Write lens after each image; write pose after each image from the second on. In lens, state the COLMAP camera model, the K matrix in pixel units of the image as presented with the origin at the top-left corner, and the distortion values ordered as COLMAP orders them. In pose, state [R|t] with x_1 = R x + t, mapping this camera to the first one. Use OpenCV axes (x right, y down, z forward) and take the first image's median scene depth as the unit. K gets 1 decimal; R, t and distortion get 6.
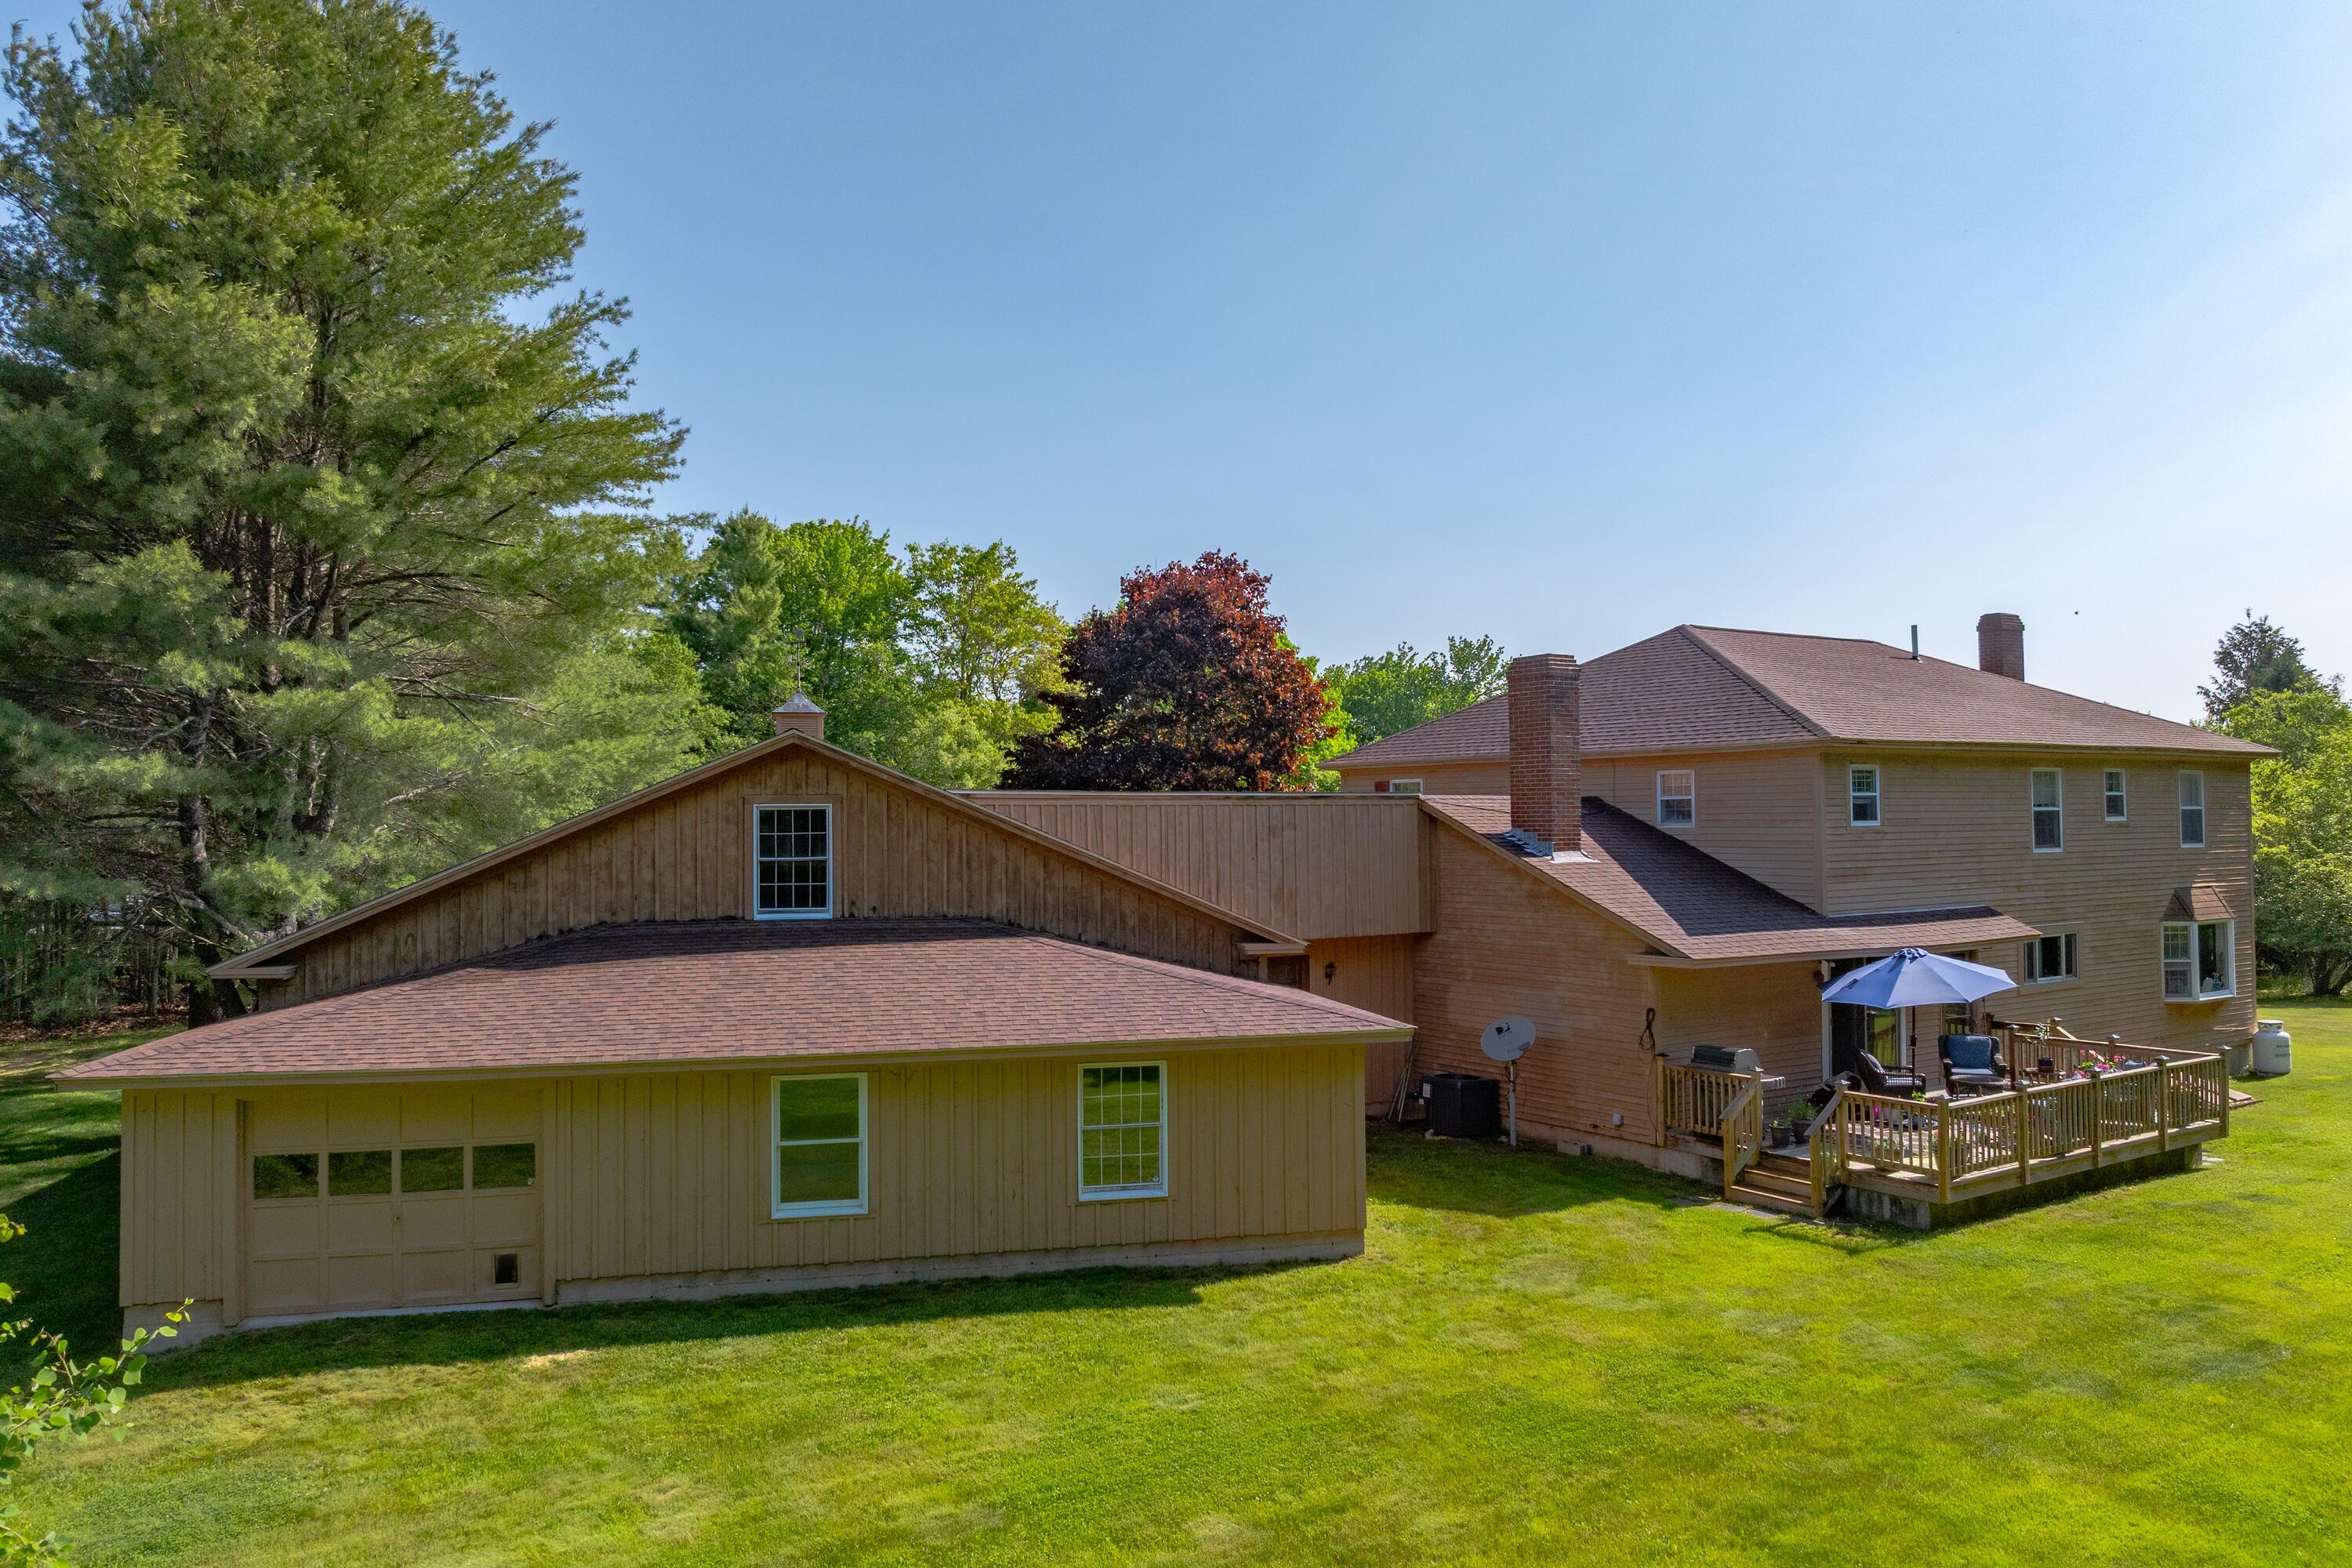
lens RADIAL K [[1684.6, 0, 1182.3], [0, 1684.6, 782.2], [0, 0, 1]] dist [-0.021738, 0.000261]
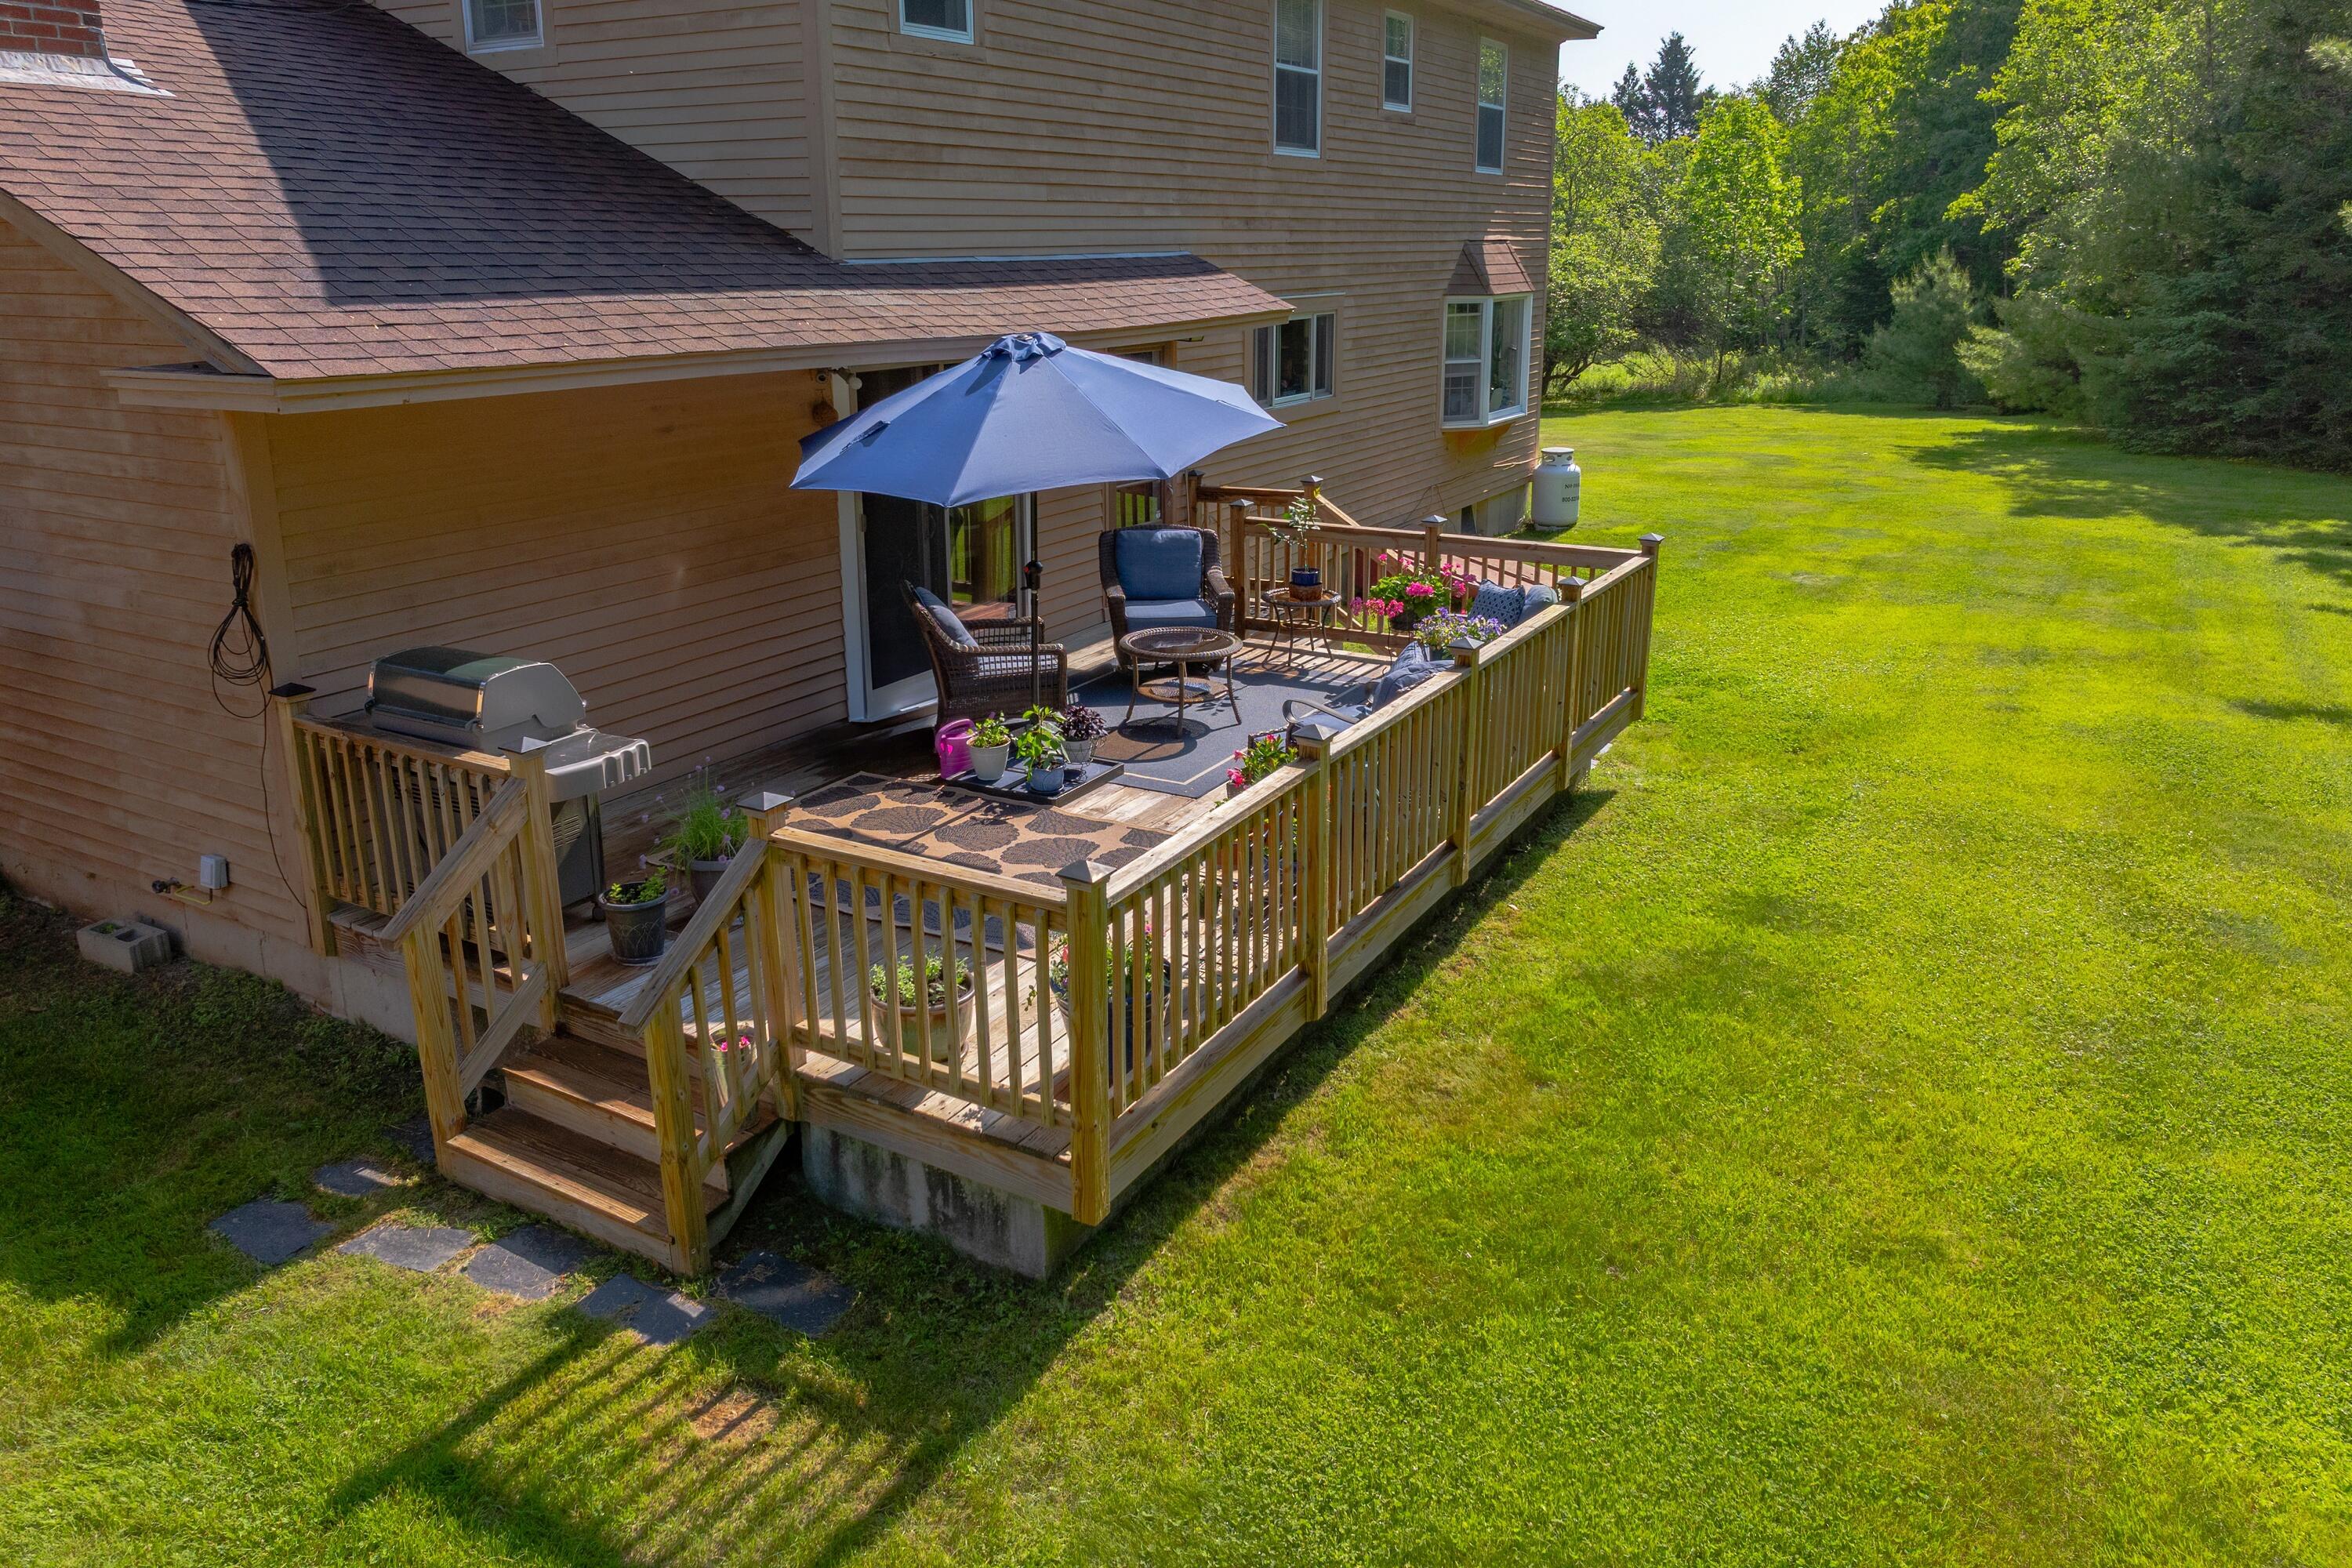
lens RADIAL K [[1684.6, 0, 1172.3], [0, 1684.6, 774.7], [0, 0, 1]] dist [-0.021738, 0.000261]
pose [[0.900155, -0.127882, 0.416373, 0.280795], [-0.014730, 0.946445, 0.322530, 0.067326], [-0.435320, -0.296460, 0.850064, 0.605692]]
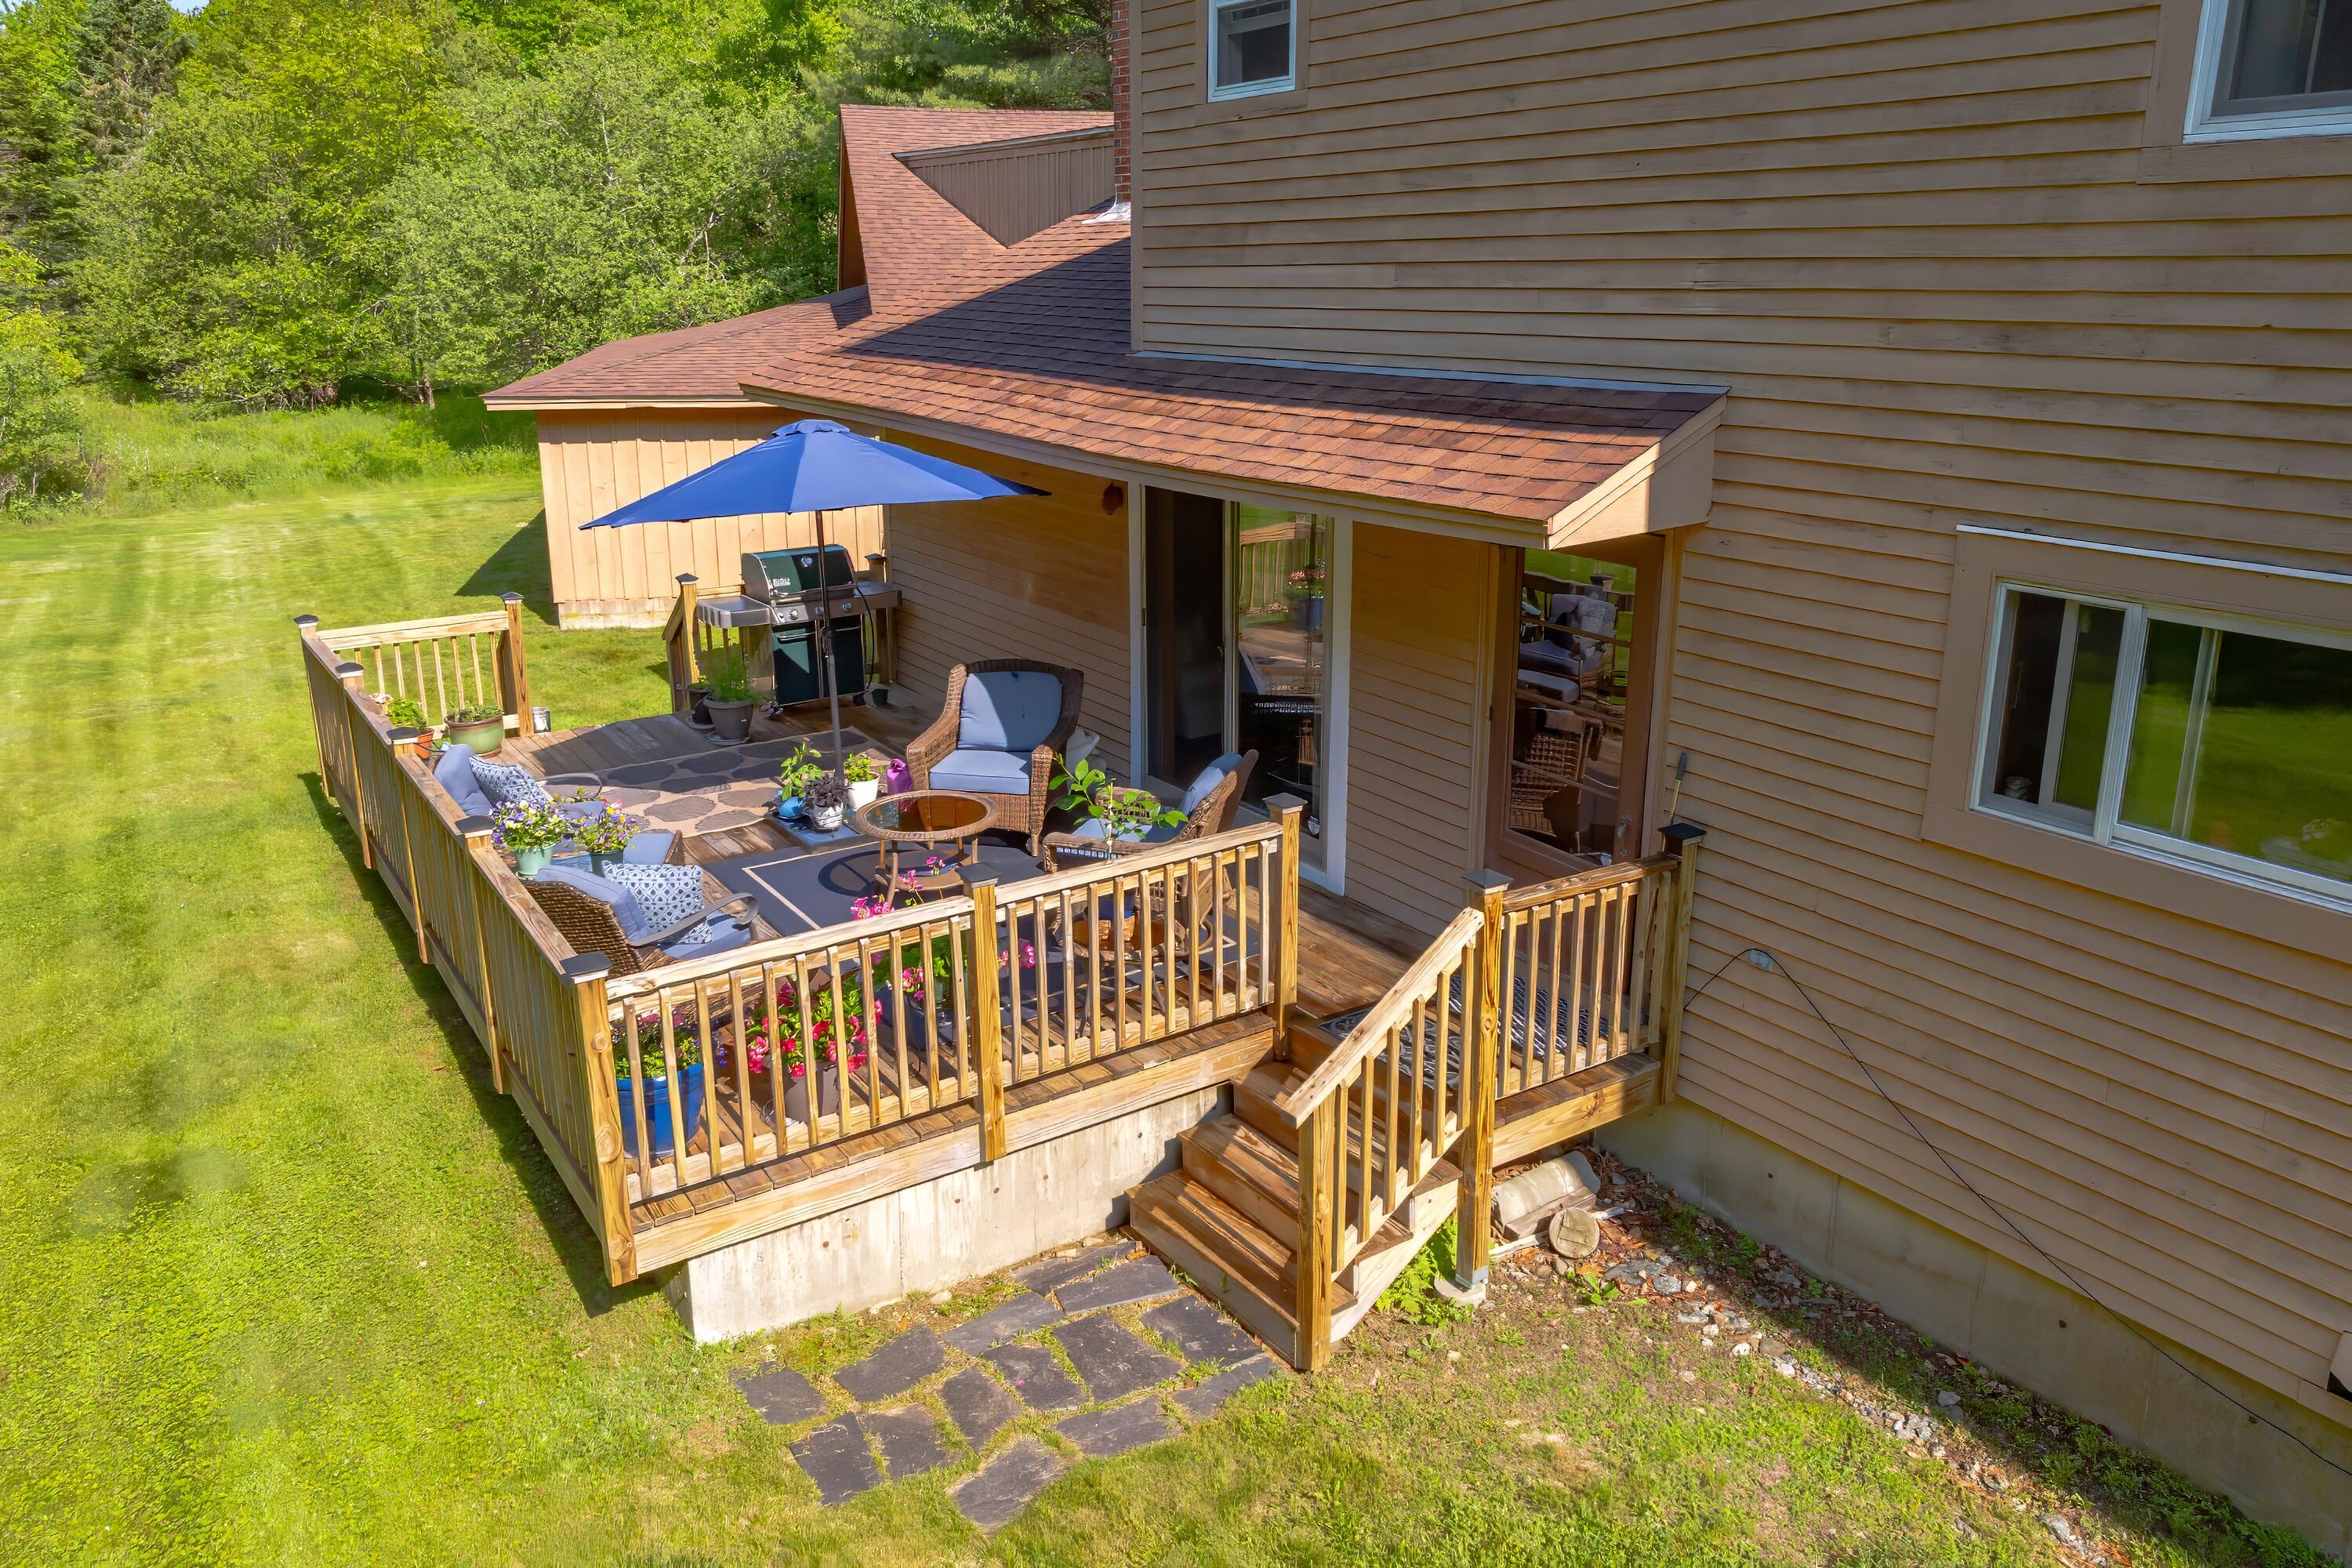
lens RADIAL K [[1684.6, 0, 1176.7], [0, 1684.6, 775.1], [0, 0, 1]] dist [-0.021738, 0.000261]
pose [[-0.020061, 0.300351, -0.953618, 0.819759], [0.040085, 0.953284, 0.299403, 0.058128], [0.998995, -0.032219, -0.031164, 1.051936]]
